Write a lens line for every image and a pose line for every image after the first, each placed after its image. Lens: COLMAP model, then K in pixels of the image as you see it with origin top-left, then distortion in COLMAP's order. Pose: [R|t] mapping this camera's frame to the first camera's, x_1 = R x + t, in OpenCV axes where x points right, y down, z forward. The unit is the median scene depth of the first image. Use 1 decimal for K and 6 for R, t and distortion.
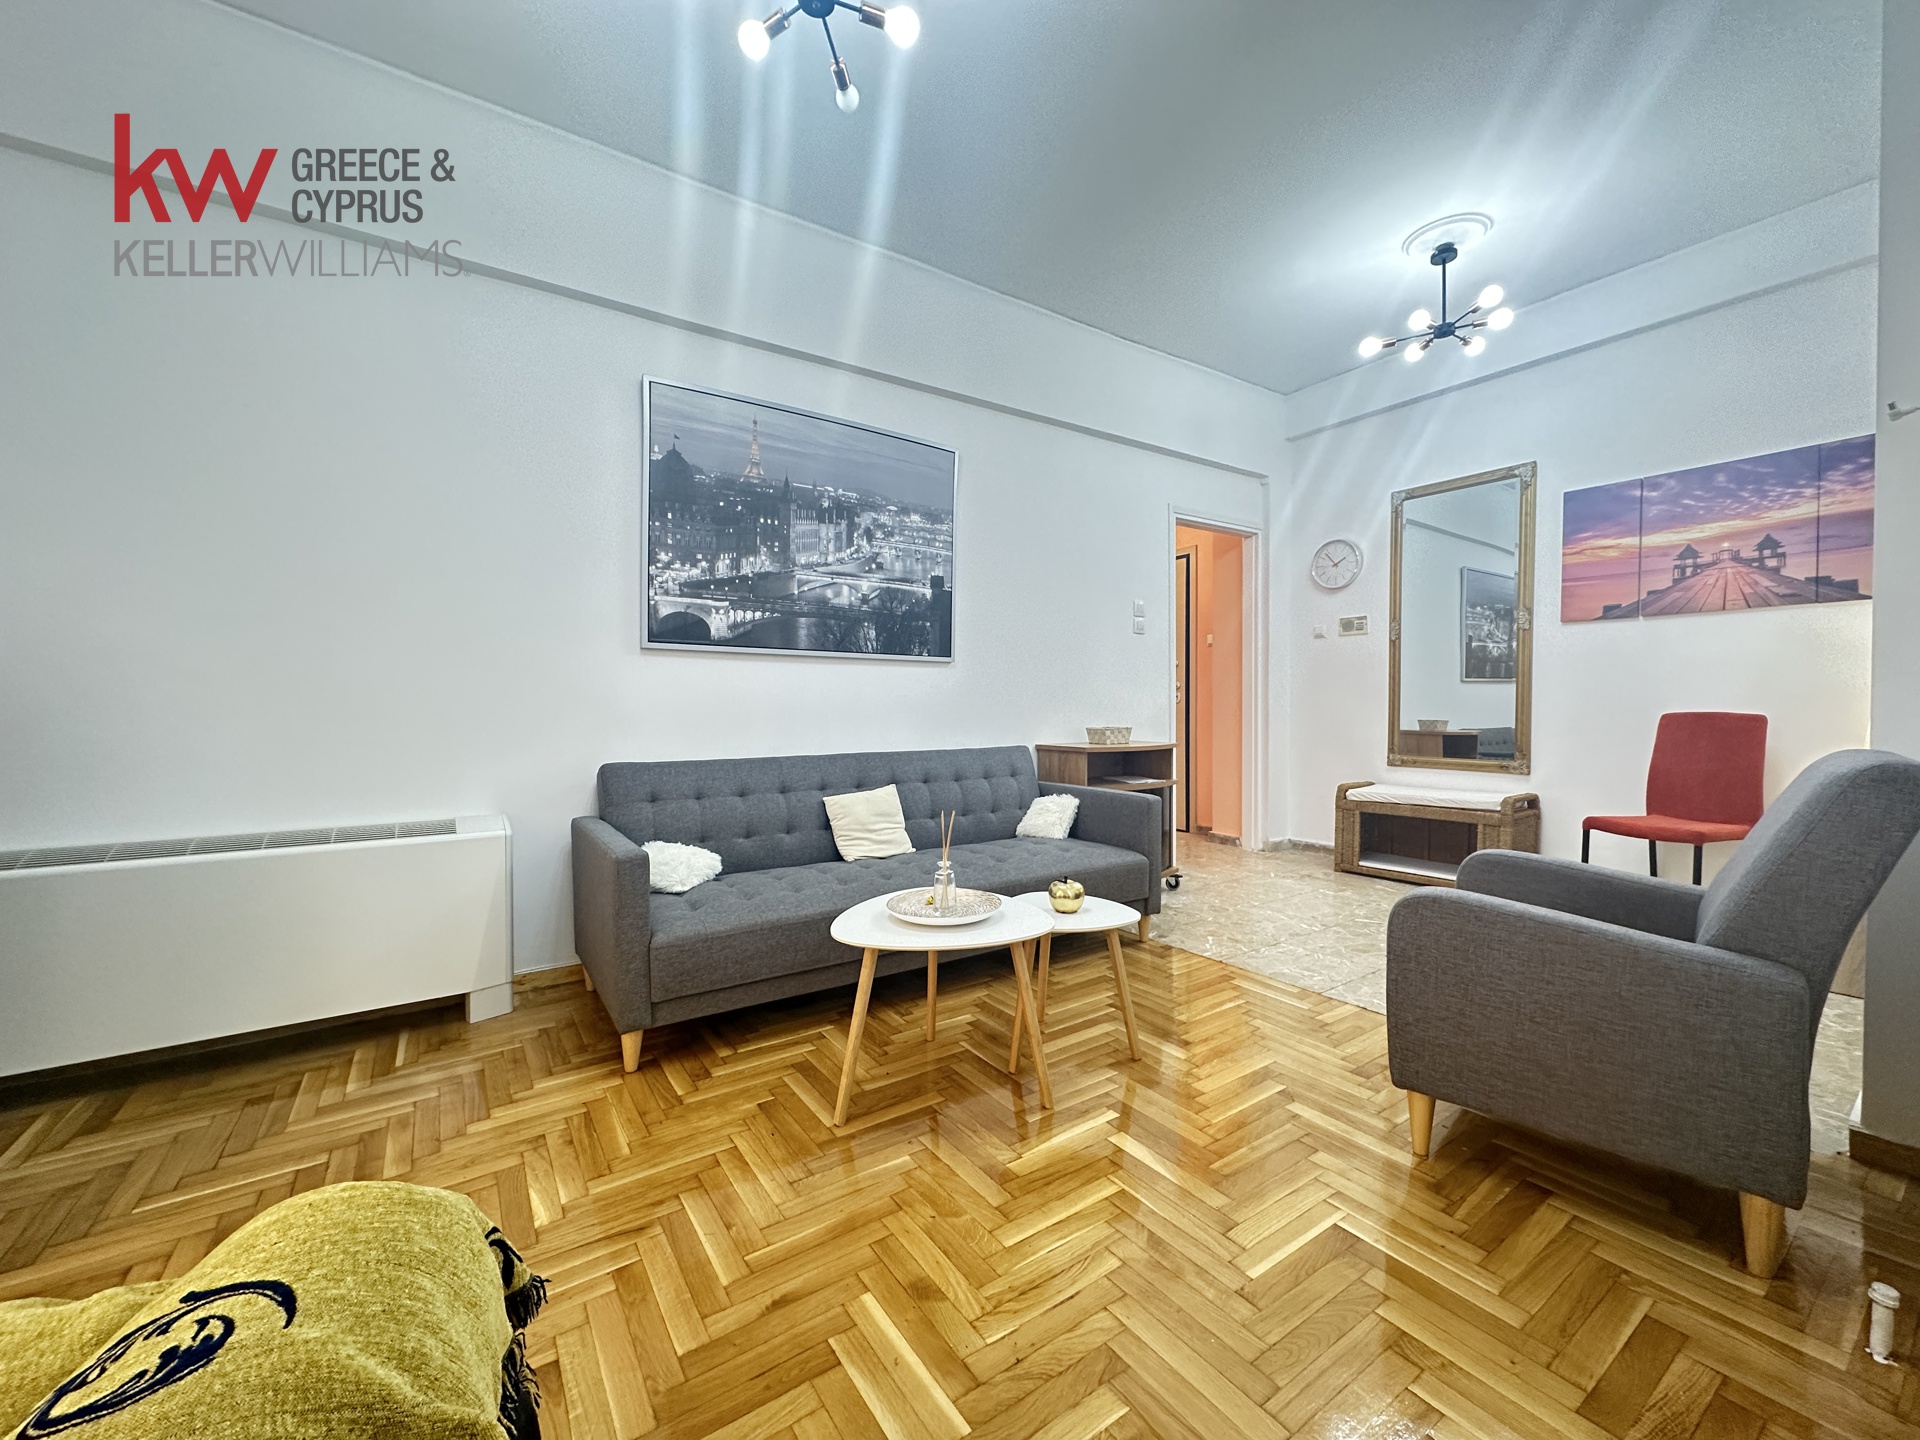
lens RADIAL K [[762.4, 0, 958.6], [0, 762.4, 721.0], [0, 0, 1]] dist [-0.006644, -0.000105]
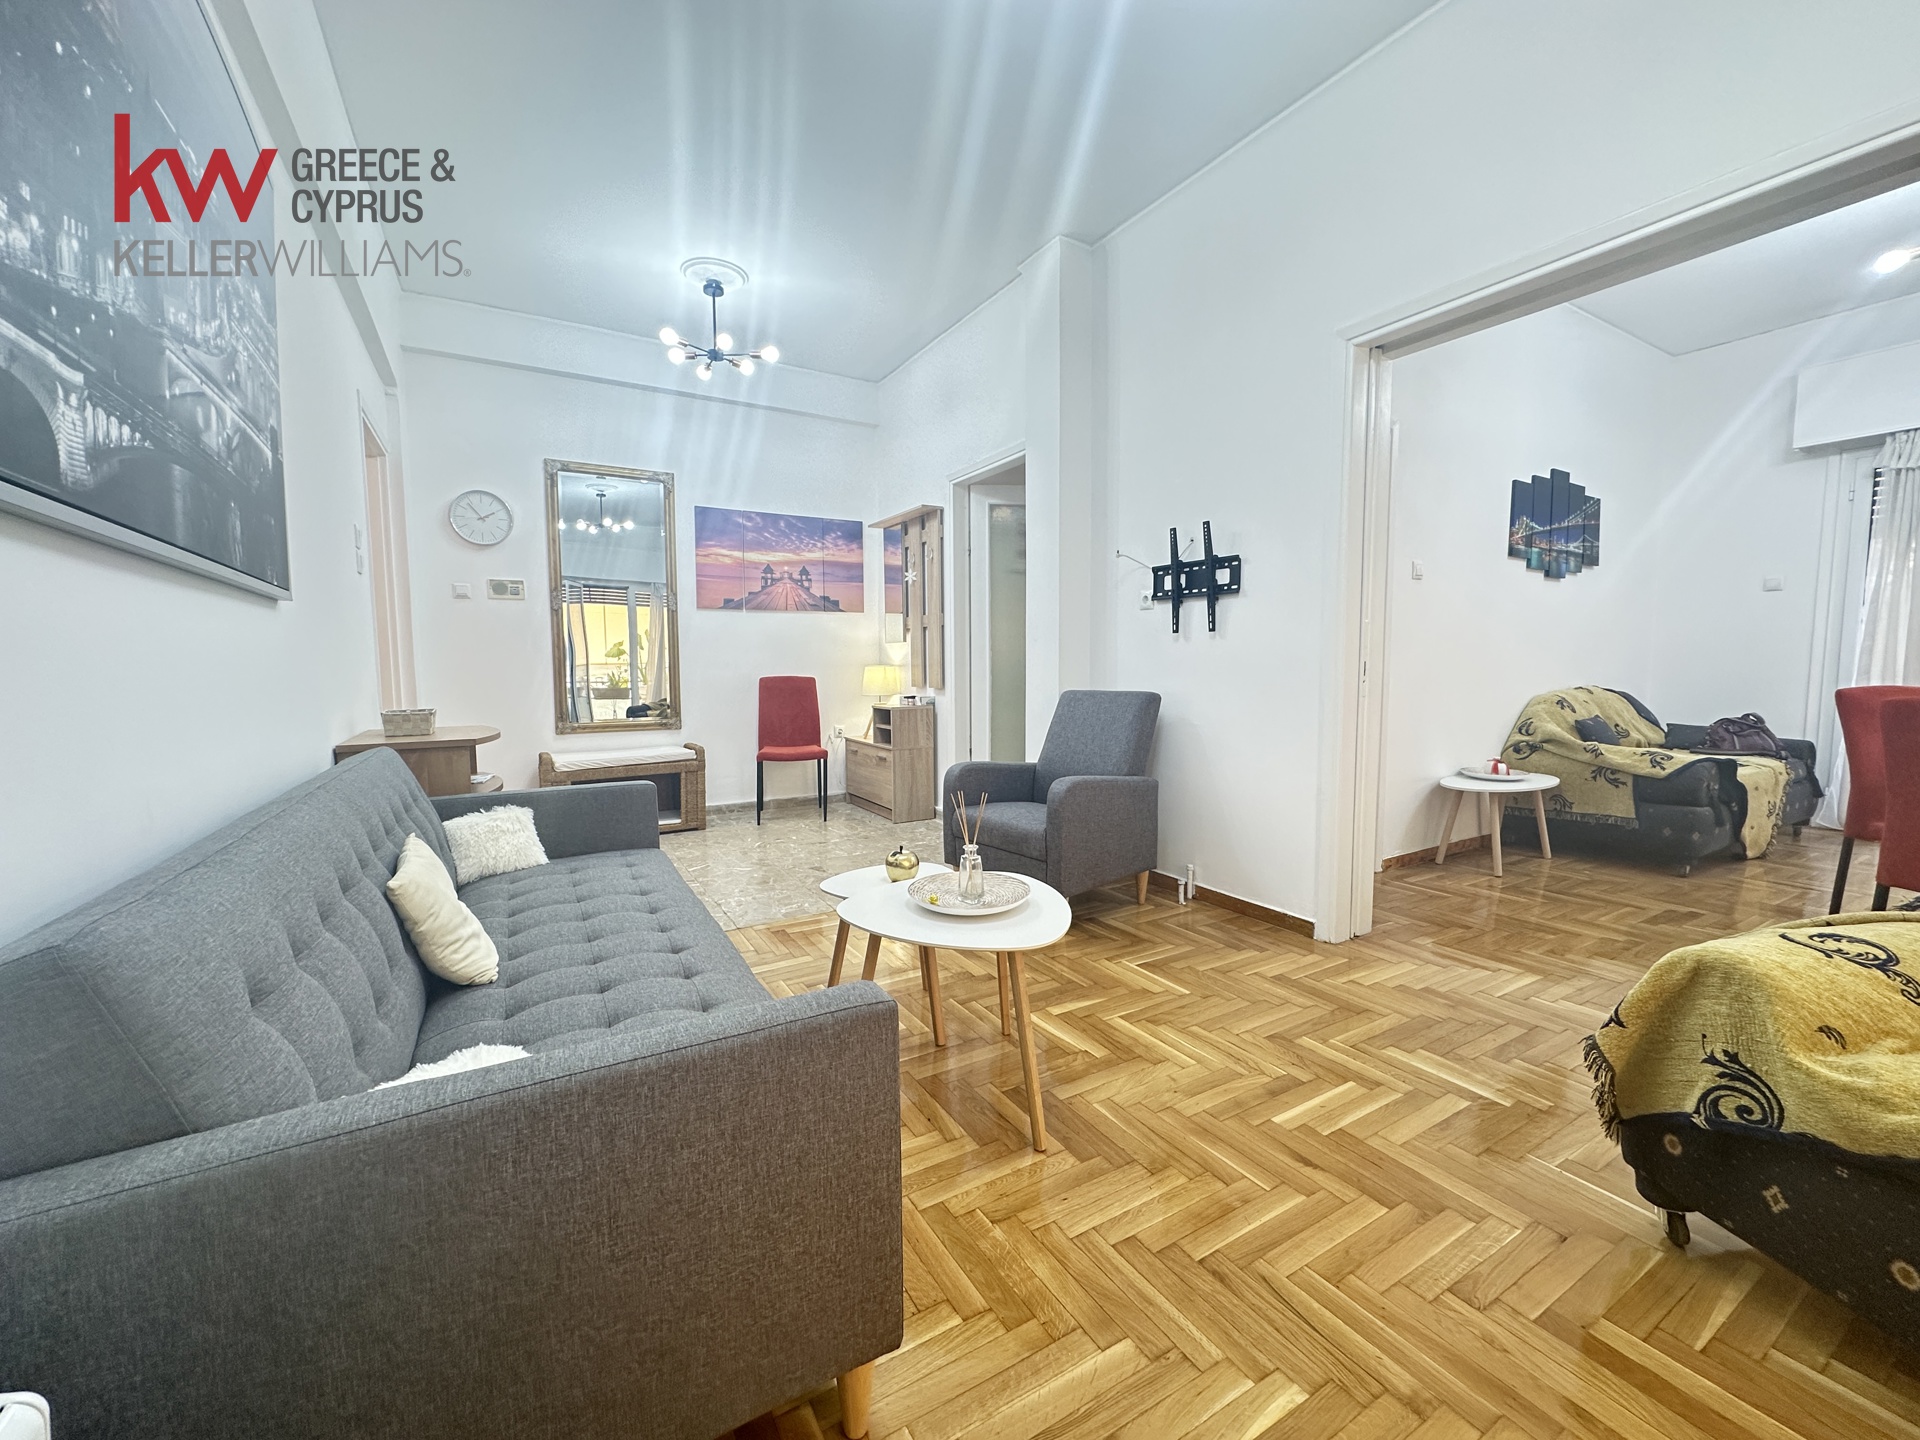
lens RADIAL K [[762.4, 0, 957.8], [0, 762.4, 721.1], [0, 0, 1]] dist [-0.006644, -0.000105]
pose [[0.067301, -0.072213, 0.995116, -0.551253], [0.028172, 0.997117, 0.070453, -0.020067], [-0.997335, 0.023293, 0.069141, 0.555360]]
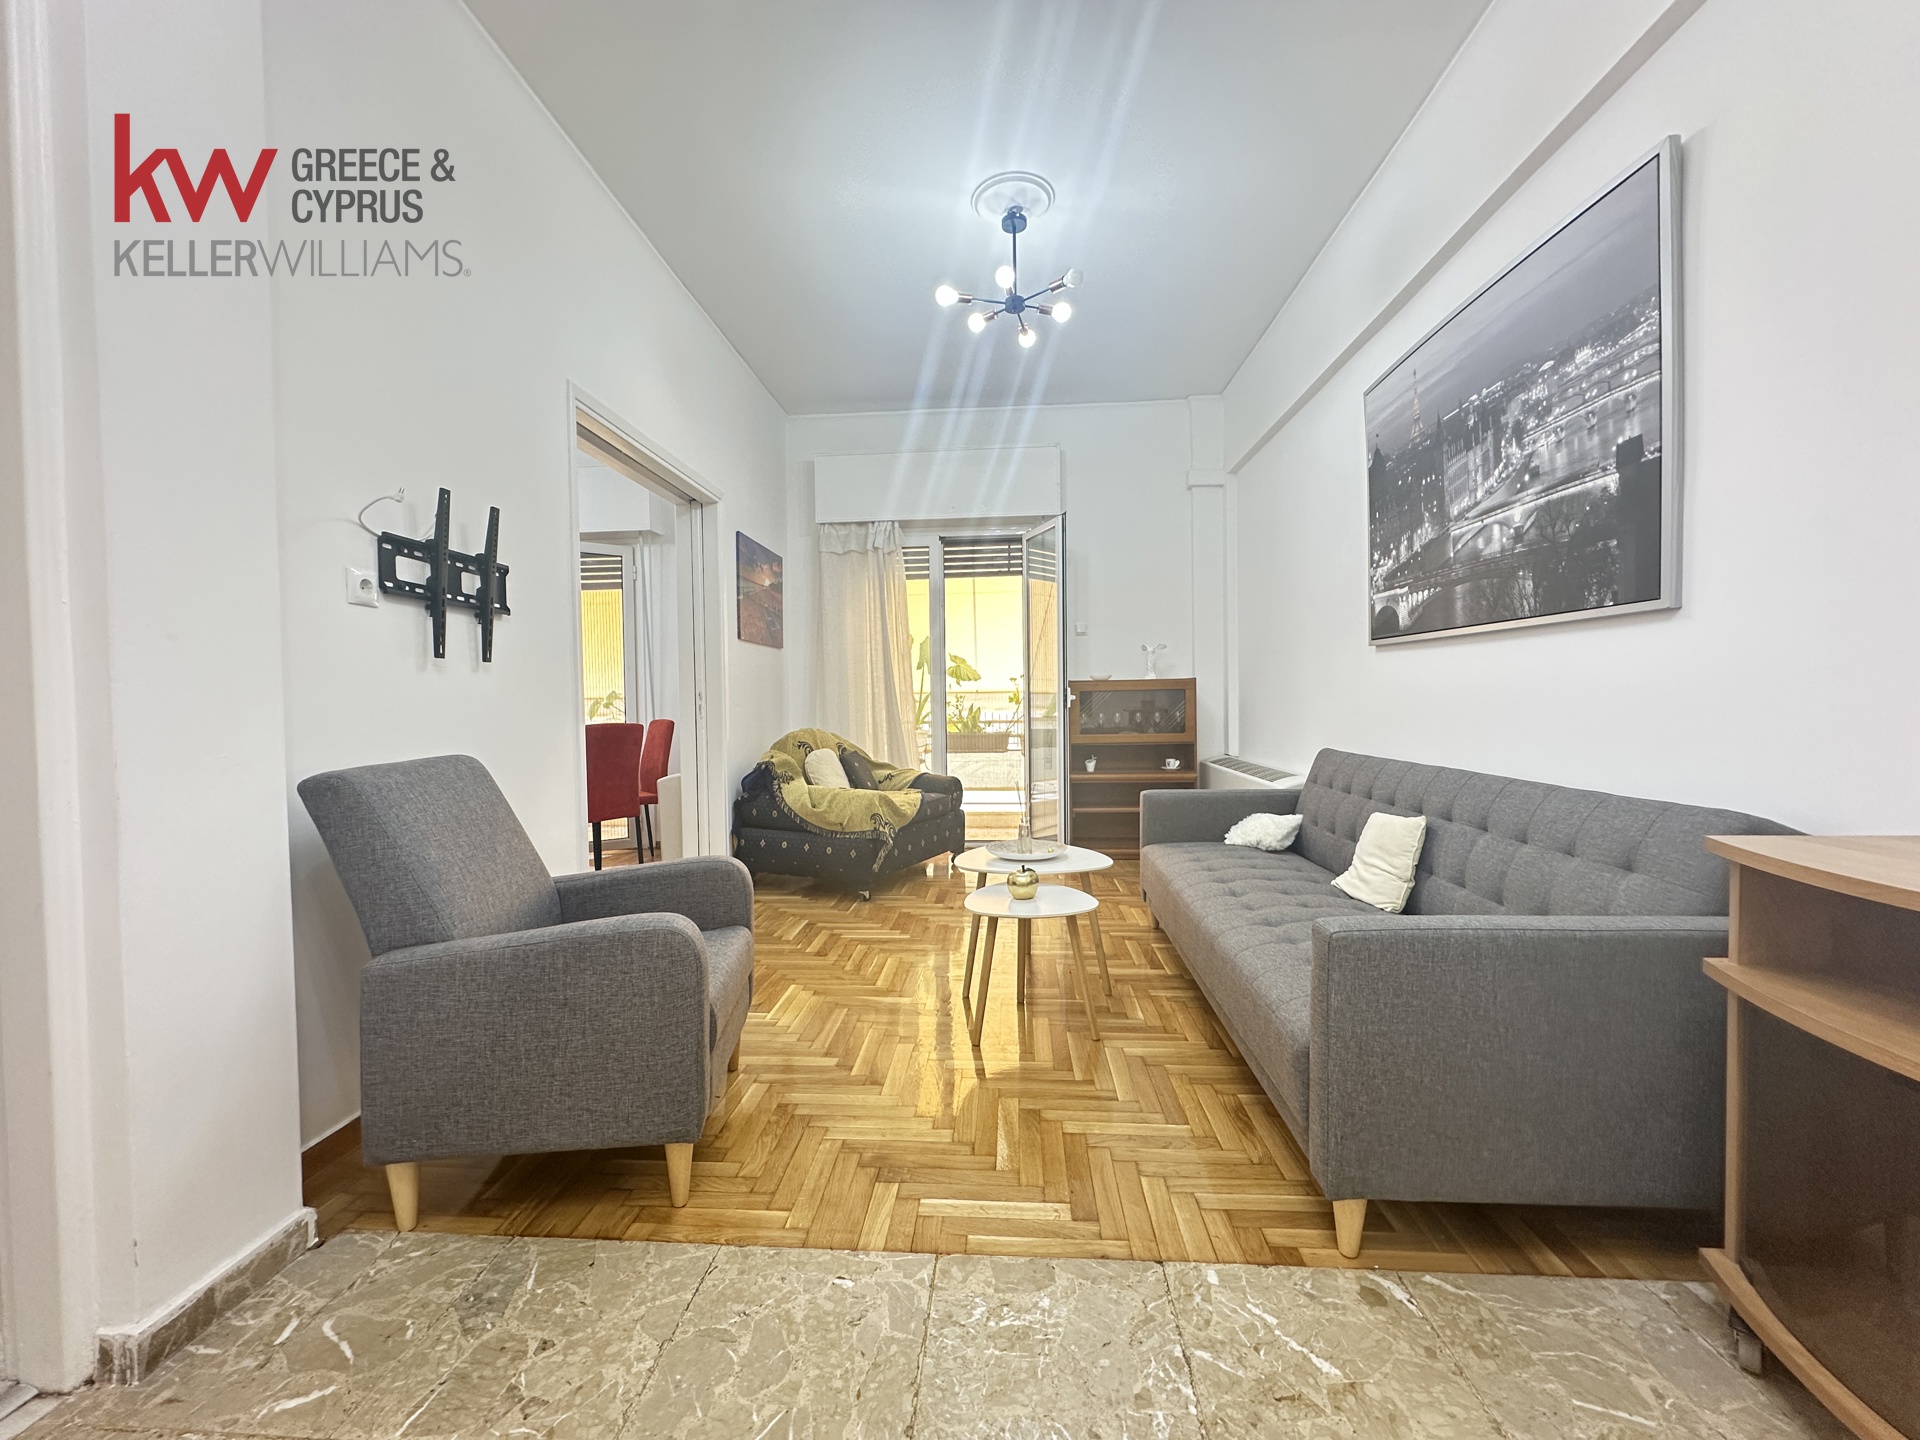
lens RADIAL K [[762.4, 0, 958.2], [0, 762.4, 718.6], [0, 0, 1]] dist [-0.006644, -0.000105]
pose [[-0.618079, 0.032148, -0.785458, 0.681393], [0.001591, 0.999213, 0.039645, -0.032046], [0.786114, 0.023254, -0.617644, 1.038968]]
